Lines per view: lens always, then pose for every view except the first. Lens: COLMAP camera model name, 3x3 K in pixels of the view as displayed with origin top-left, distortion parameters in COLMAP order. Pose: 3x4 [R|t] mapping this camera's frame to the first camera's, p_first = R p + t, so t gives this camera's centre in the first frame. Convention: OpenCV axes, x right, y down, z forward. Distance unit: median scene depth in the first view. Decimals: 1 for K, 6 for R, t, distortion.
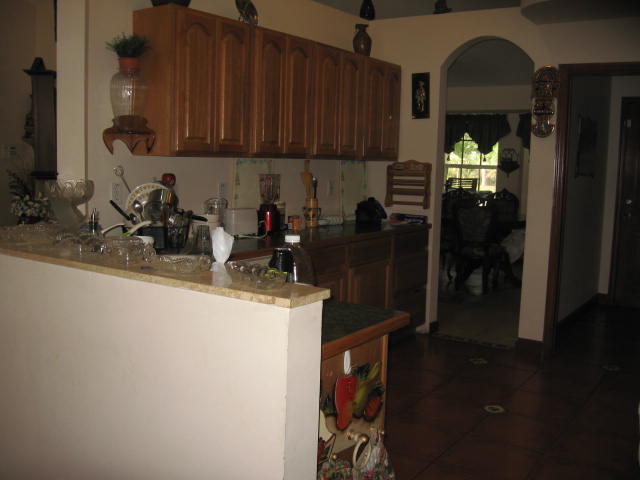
lens RADIAL K [[660.3, 0, 320.4], [0, 660.3, 241.3], [0, 0, 1]] dist [-0.111496, 0.000000]
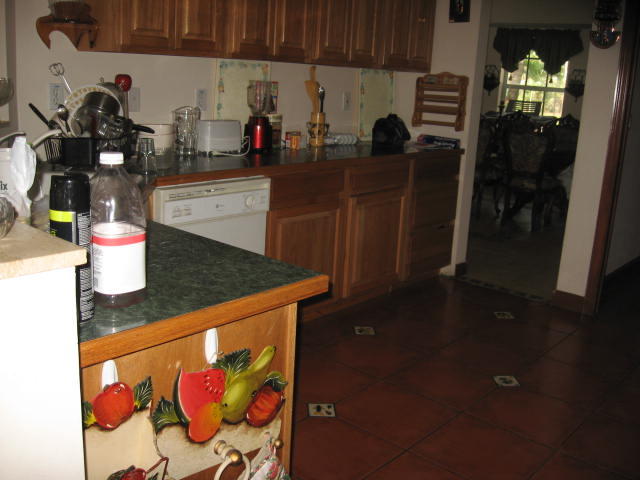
lens RADIAL K [[660.3, 0, 318.7], [0, 660.3, 238.3], [0, 0, 1]] dist [-0.111496, 0.000000]
pose [[0.992658, 0.056269, -0.107072, 0.092299], [-0.043602, 0.992154, 0.117168, -0.003576], [0.112825, -0.111639, 0.987323, 0.156524]]
